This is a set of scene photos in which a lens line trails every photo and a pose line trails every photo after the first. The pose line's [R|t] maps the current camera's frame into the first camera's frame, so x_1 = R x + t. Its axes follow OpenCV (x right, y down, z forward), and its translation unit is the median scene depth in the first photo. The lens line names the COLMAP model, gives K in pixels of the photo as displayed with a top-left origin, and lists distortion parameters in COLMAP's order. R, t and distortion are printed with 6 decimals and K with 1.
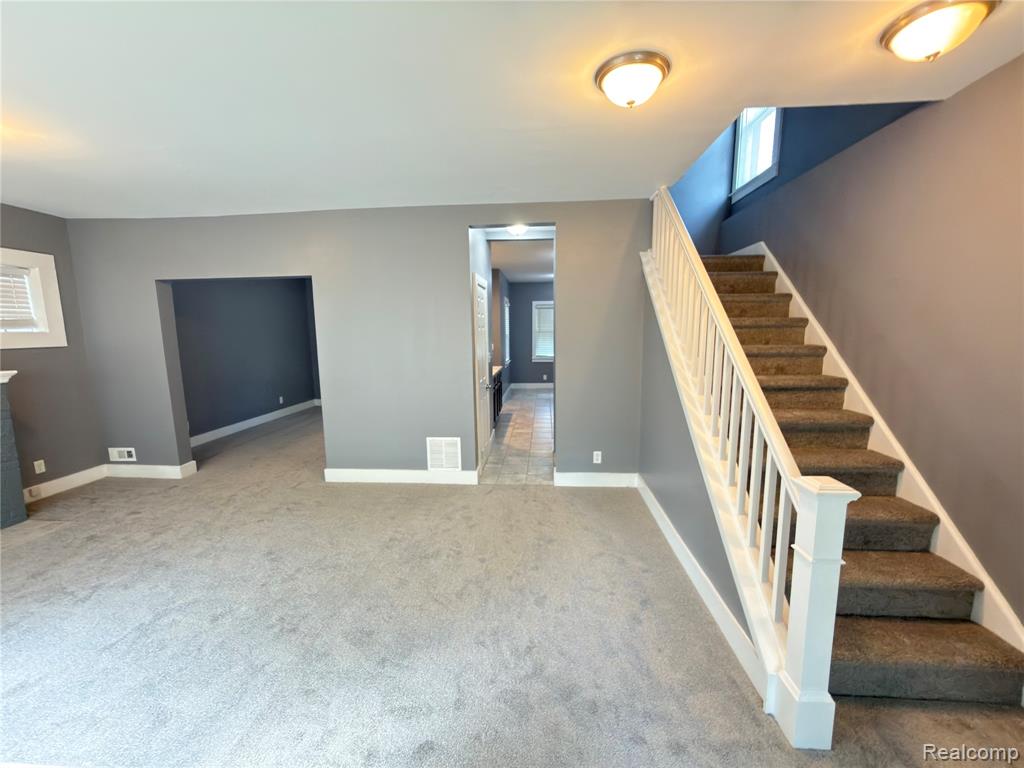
lens RADIAL K [[407.9, 0, 516.2], [0, 407.9, 389.2], [0, 0, 1]] dist [-0.000776, 0.000673]
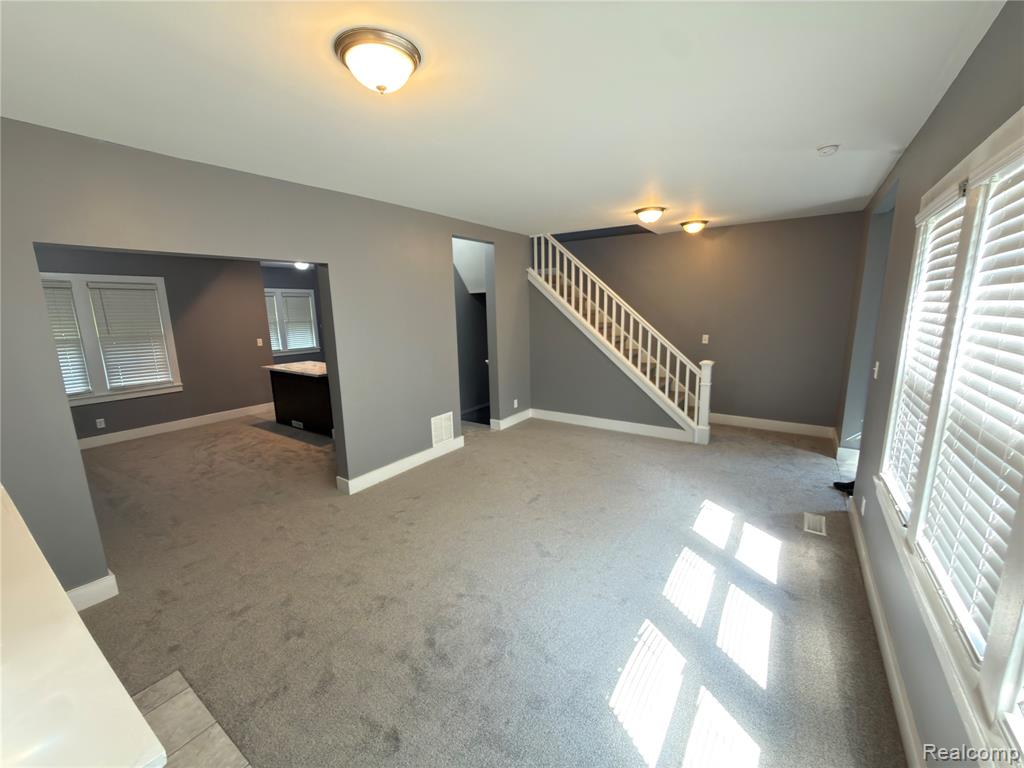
lens RADIAL K [[407.9, 0, 510.3], [0, 407.9, 384.8], [0, 0, 1]] dist [-0.000776, 0.000673]
pose [[0.509361, -0.161006, 0.845357, -1.052940], [0.144418, 0.984403, 0.100471, -0.053094], [-0.848348, 0.070908, 0.524669, 0.225353]]
